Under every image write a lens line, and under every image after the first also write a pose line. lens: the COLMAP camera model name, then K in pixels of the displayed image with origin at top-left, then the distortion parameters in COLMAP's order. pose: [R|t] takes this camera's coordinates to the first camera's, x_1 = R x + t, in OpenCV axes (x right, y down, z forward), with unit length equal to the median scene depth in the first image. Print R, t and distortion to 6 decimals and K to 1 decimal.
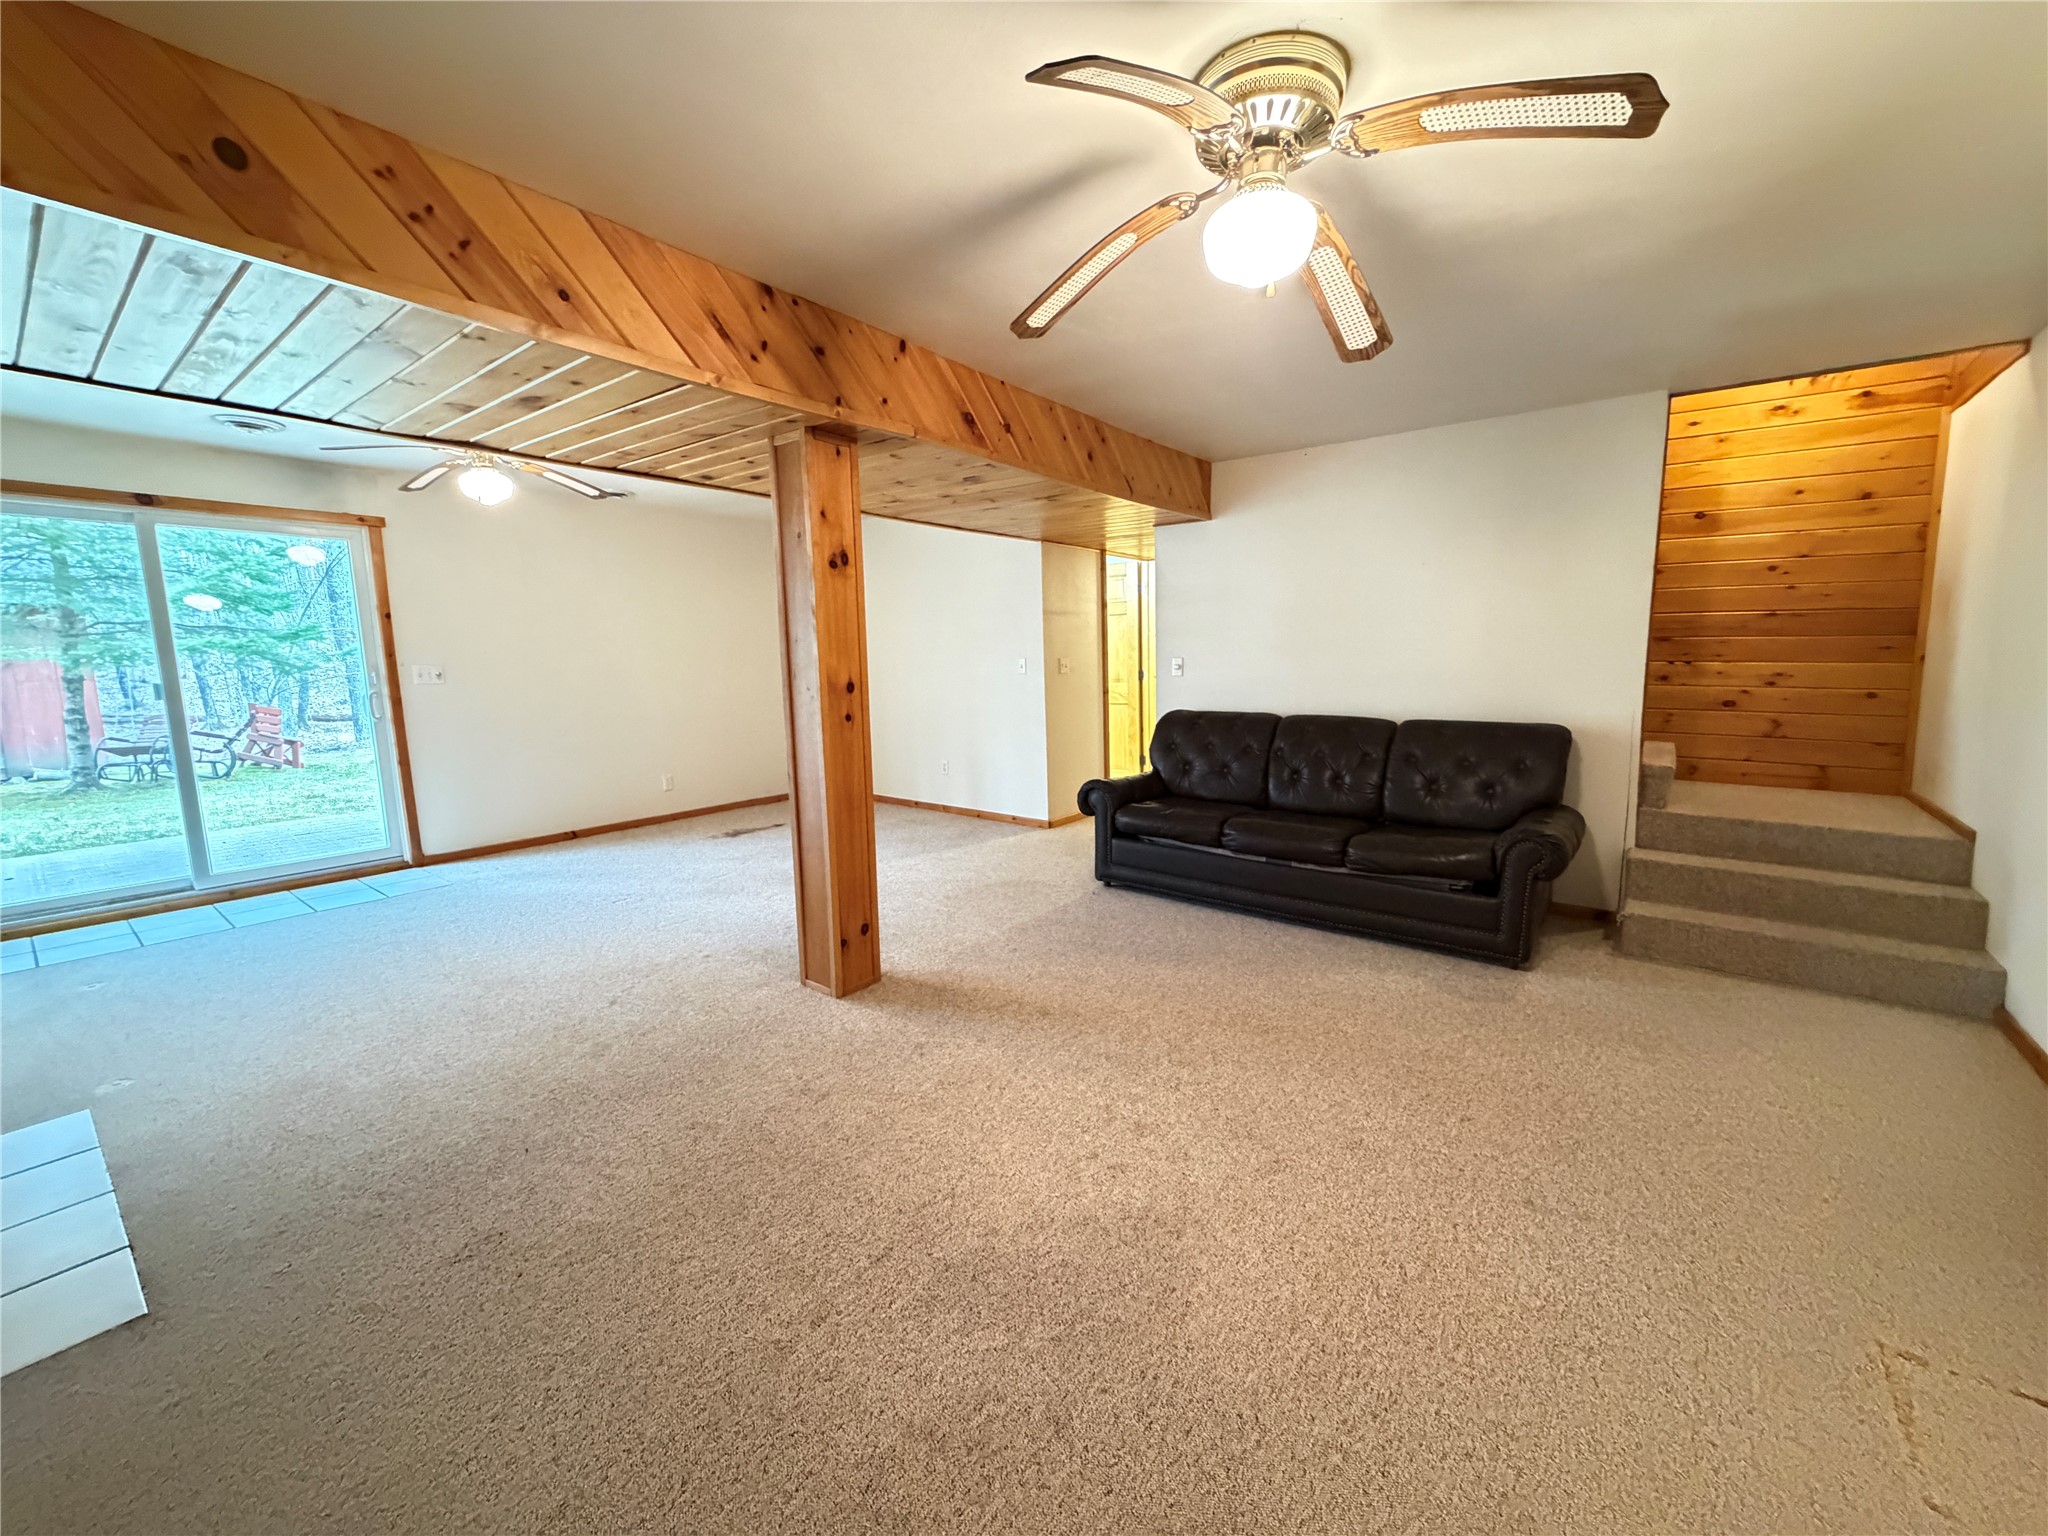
lens RADIAL K [[814.4, 0, 1024.9], [0, 814.4, 772.0], [0, 0, 1]] dist [0.000257, -0.000200]
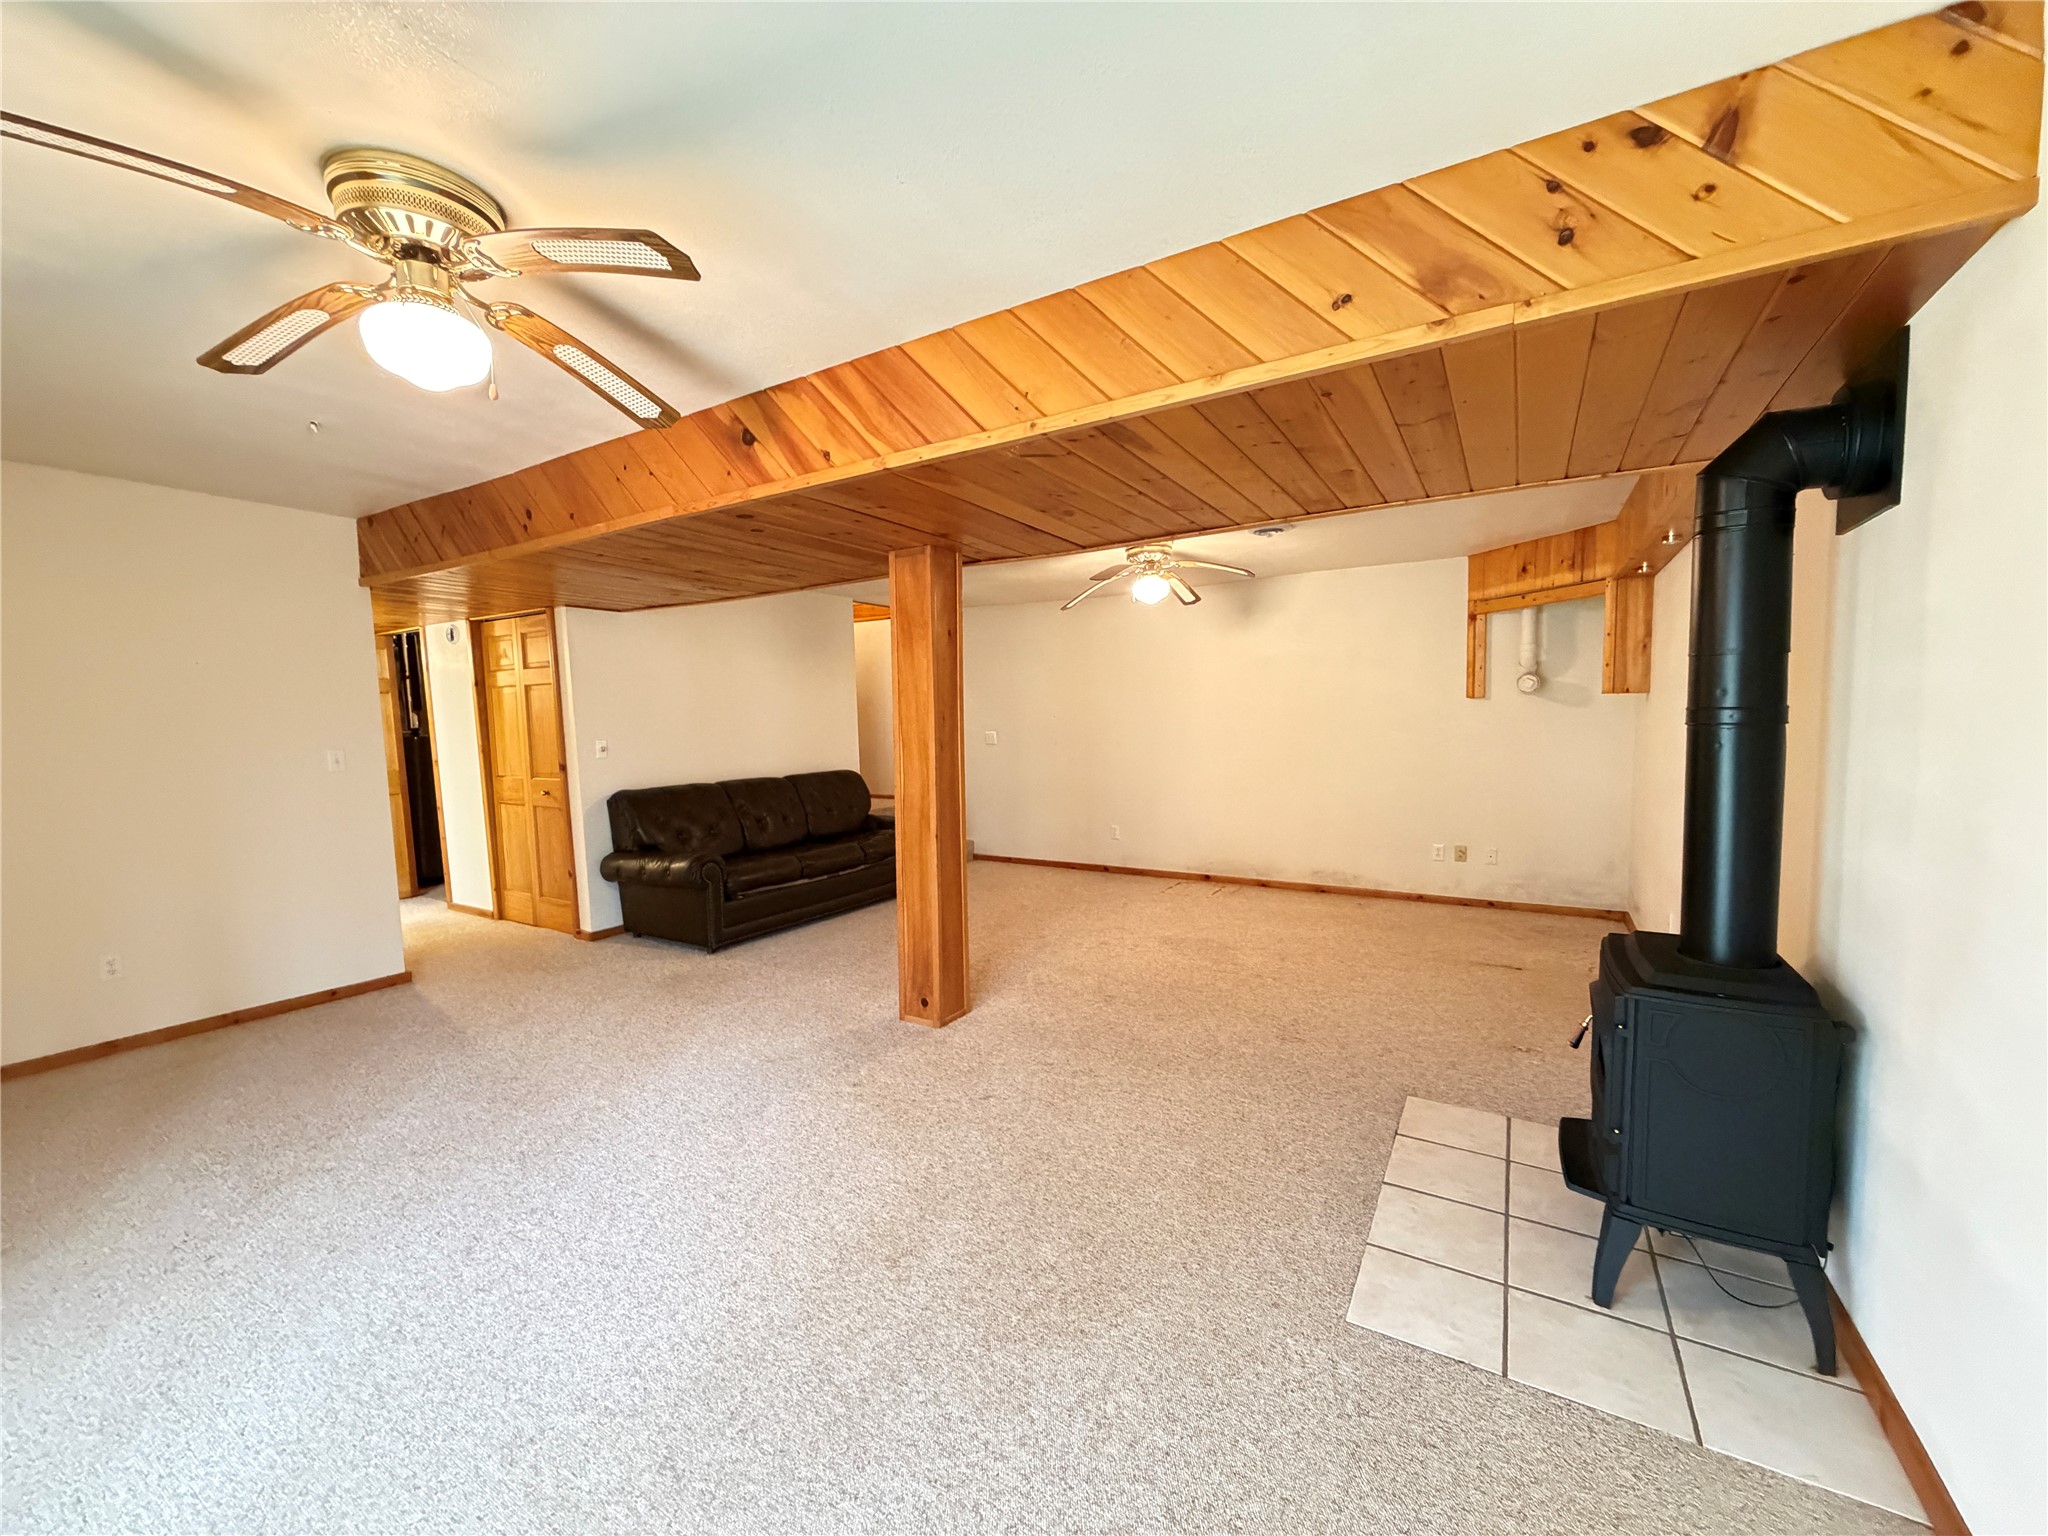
lens RADIAL K [[814.4, 0, 1016.0], [0, 814.4, 773.9], [0, 0, 1]] dist [0.000257, -0.000200]
pose [[-0.109184, -0.056873, 0.992393, -1.418646], [0.164527, 0.983557, 0.074469, -0.147300], [-0.980311, 0.171407, -0.098032, 0.994768]]
